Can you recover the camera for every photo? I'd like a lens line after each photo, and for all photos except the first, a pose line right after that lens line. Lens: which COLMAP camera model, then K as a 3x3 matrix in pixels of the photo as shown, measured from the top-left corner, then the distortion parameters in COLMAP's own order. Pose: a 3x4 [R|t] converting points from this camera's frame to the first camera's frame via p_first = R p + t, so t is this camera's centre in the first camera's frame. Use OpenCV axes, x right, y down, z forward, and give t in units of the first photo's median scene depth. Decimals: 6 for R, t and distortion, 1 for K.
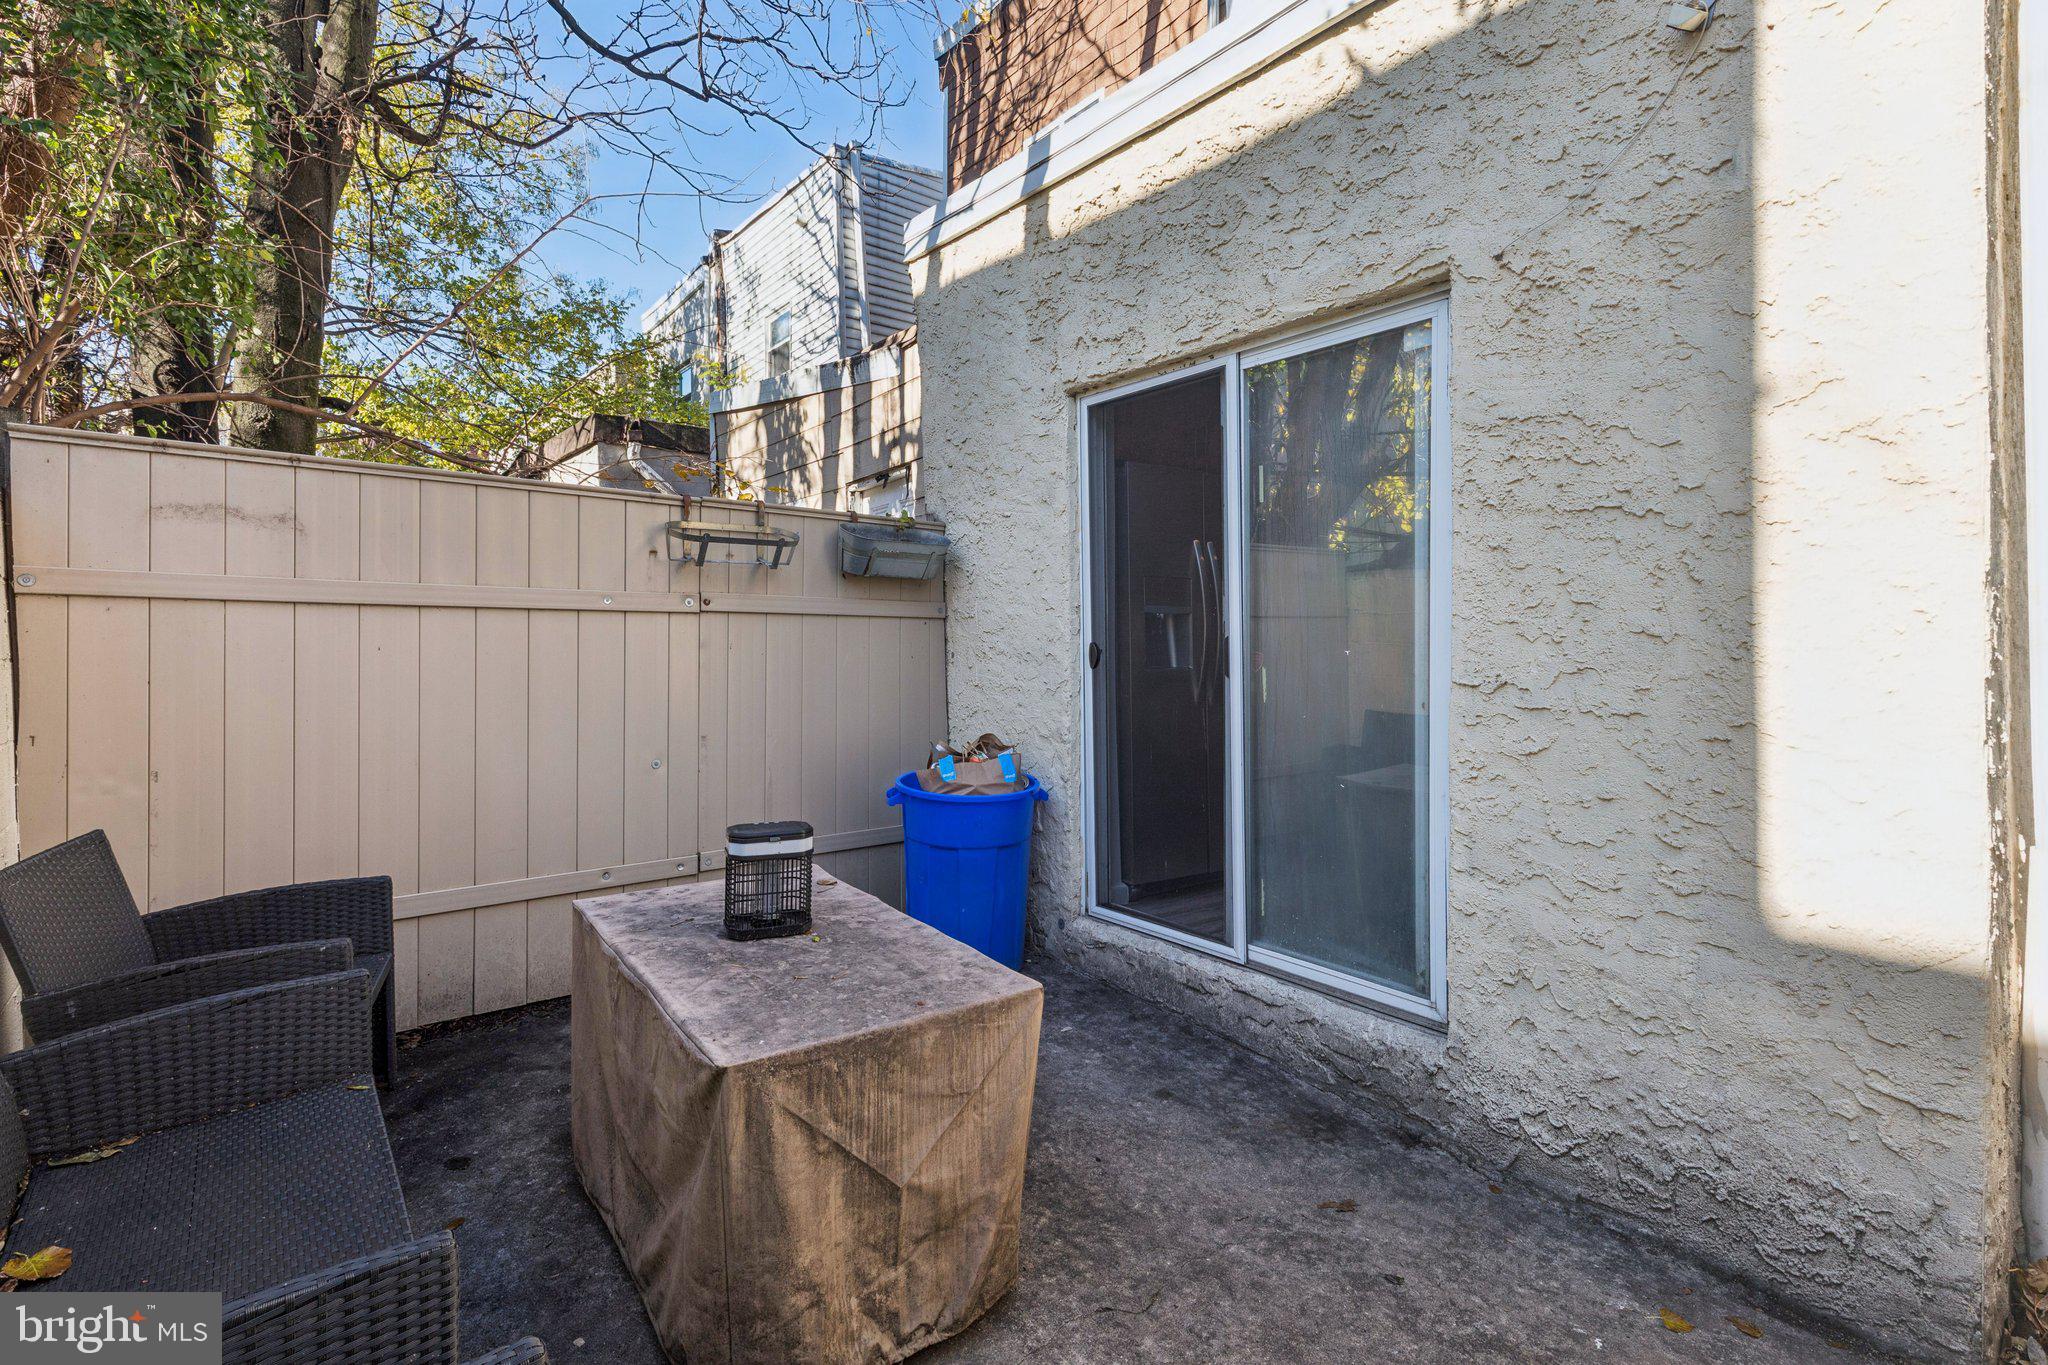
lens RADIAL K [[941.8, 0, 1027.1], [0, 941.8, 652.8], [0, 0, 1]] dist [0.012099, -0.000425]
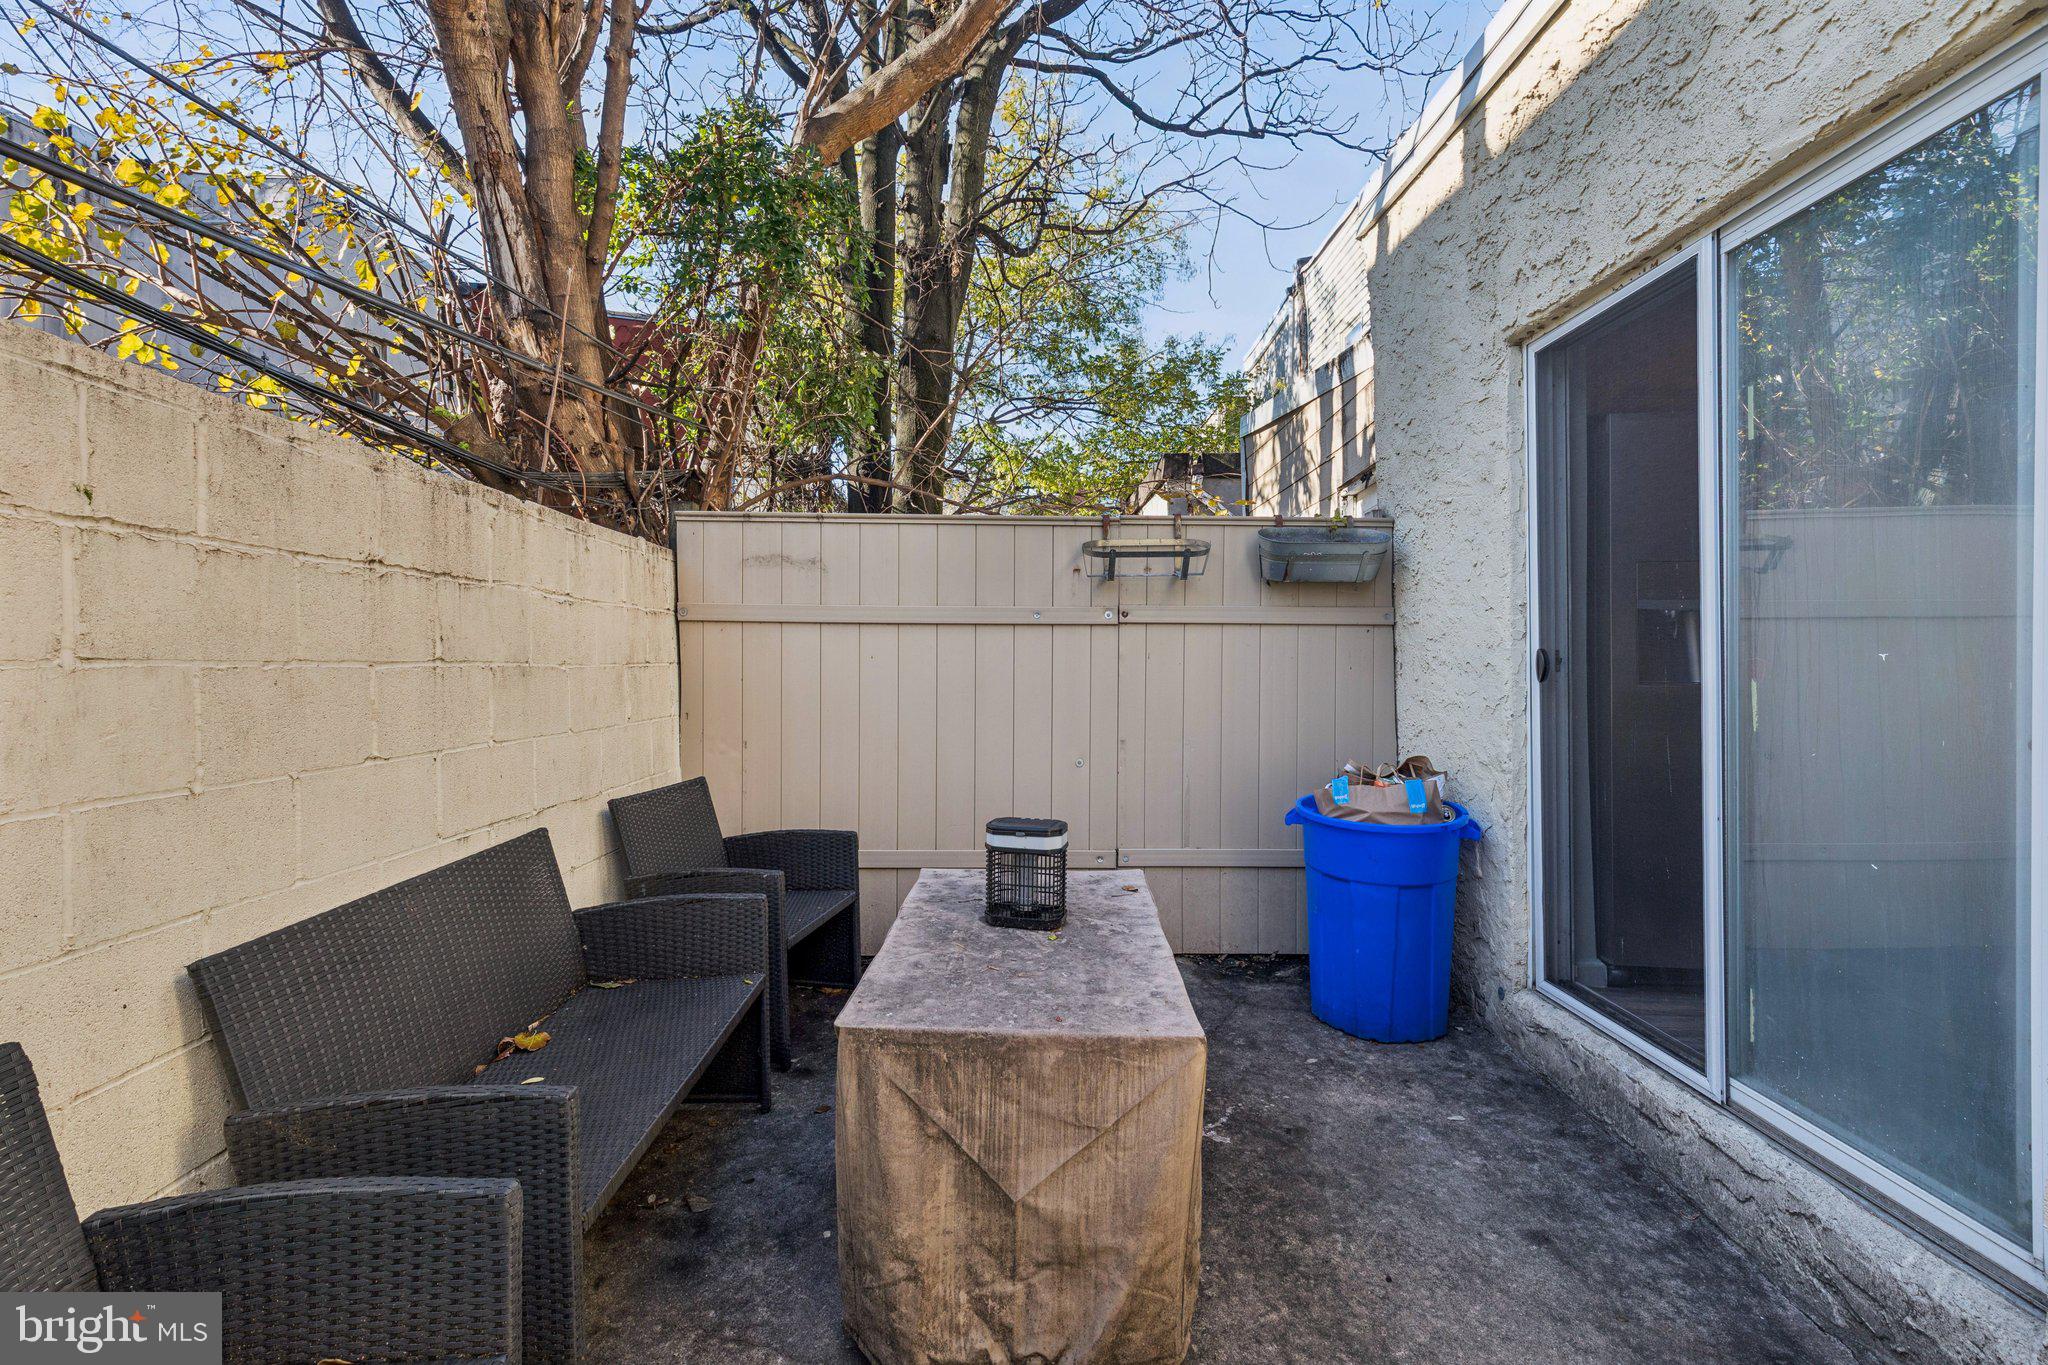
lens RADIAL K [[910.7, 0, 1020.1], [0, 910.7, 672.6], [0, 0, 1]] dist [0.009935, -0.000753]
pose [[0.786271, 0.007053, -0.617841, 0.241293], [-0.006450, 0.999974, 0.003206, 0.011339], [0.617848, 0.001464, 0.786296, 0.144699]]
